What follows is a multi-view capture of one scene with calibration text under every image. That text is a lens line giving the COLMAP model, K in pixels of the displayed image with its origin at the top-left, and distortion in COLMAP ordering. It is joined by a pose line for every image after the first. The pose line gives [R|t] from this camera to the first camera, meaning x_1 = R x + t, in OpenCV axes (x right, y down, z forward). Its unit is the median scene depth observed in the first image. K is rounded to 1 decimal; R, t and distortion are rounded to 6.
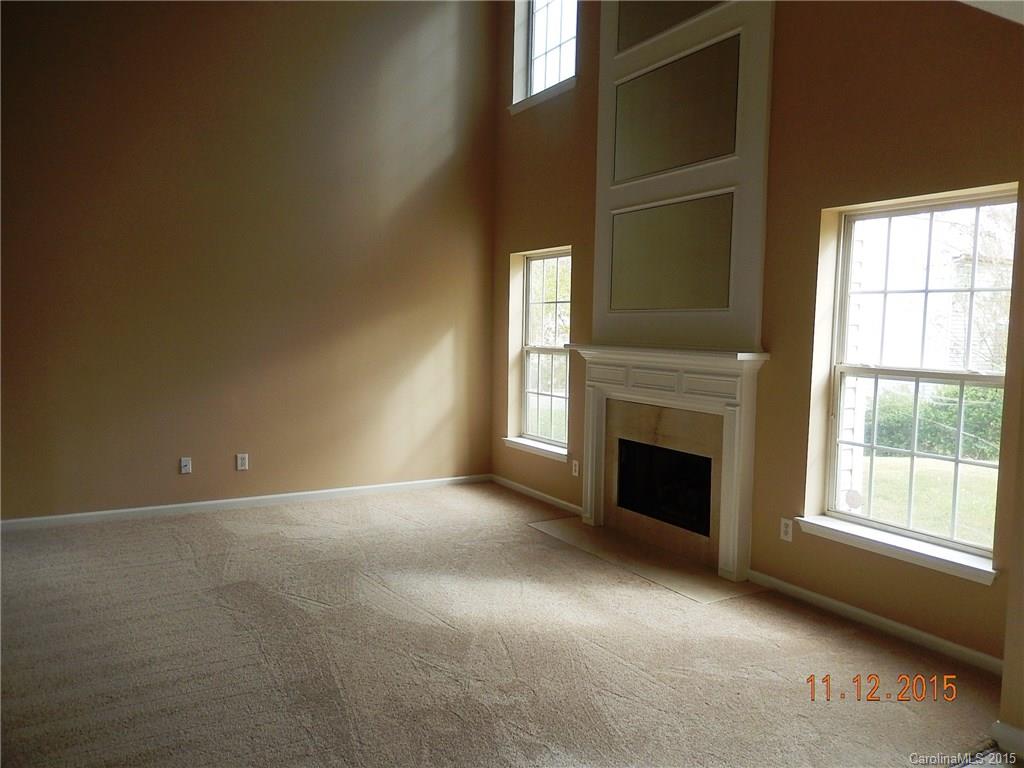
lens RADIAL K [[769.6, 0, 511.9], [0, 769.6, 381.2], [0, 0, 1]] dist [0.014748, 0.003823]
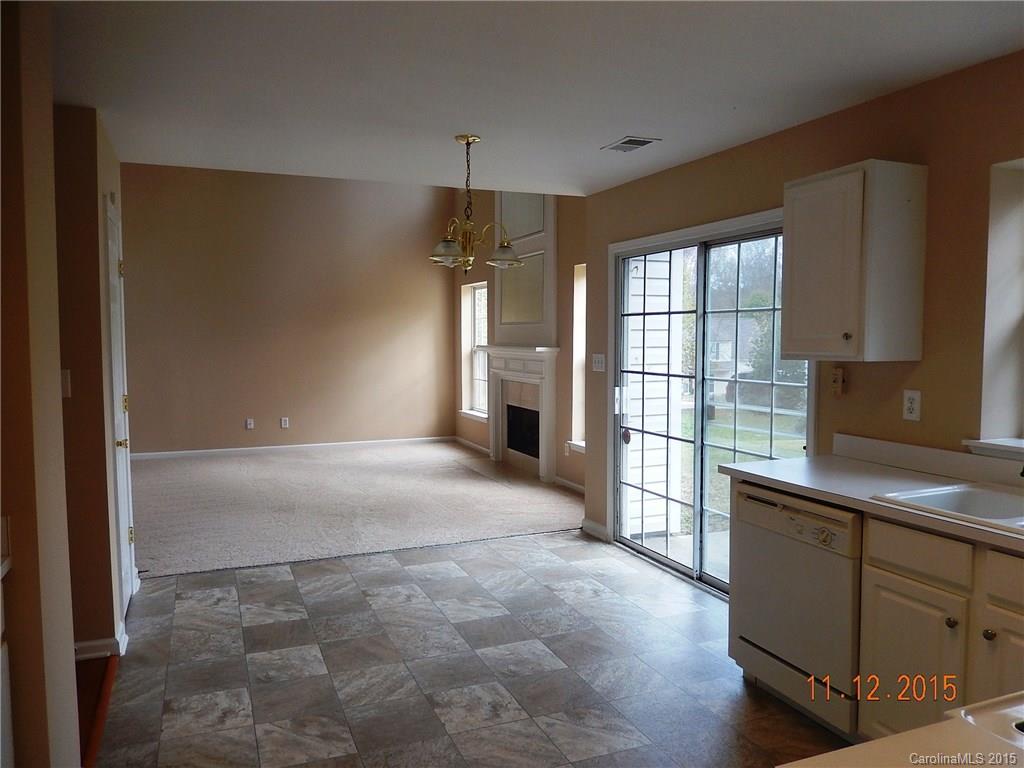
lens RADIAL K [[769.6, 0, 515.0], [0, 769.6, 382.8], [0, 0, 1]] dist [0.014748, 0.003823]
pose [[0.991198, -0.007778, -0.132156, 0.340888], [0.006325, 0.999915, -0.011416, 0.045174], [0.132234, 0.010479, 0.991163, -0.525521]]
